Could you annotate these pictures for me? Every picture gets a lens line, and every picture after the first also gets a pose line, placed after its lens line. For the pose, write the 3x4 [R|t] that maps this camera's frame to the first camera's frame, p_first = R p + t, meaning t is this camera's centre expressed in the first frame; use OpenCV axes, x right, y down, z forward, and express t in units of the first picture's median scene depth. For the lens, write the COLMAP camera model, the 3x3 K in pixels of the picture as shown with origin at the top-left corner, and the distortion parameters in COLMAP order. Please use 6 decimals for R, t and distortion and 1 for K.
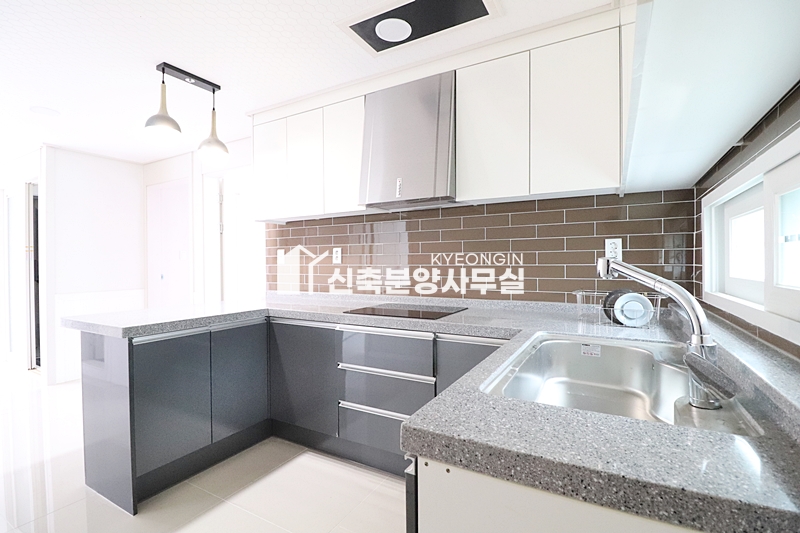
lens RADIAL K [[367.8, 0, 395.6], [0, 367.8, 264.7], [0, 0, 1]] dist [-0.008045, -0.008132]
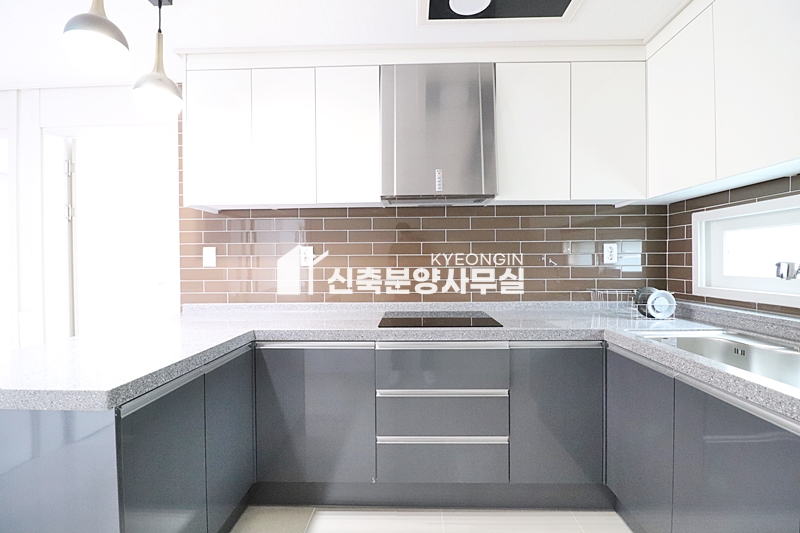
lens RADIAL K [[367.8, 0, 400.1], [0, 367.8, 264.7], [0, 0, 1]] dist [-0.008045, -0.008132]
pose [[0.882687, -0.001549, 0.469959, -0.446892], [0.004298, 0.999979, -0.004776, -0.001778], [-0.469942, 0.006236, 0.882676, 0.245457]]
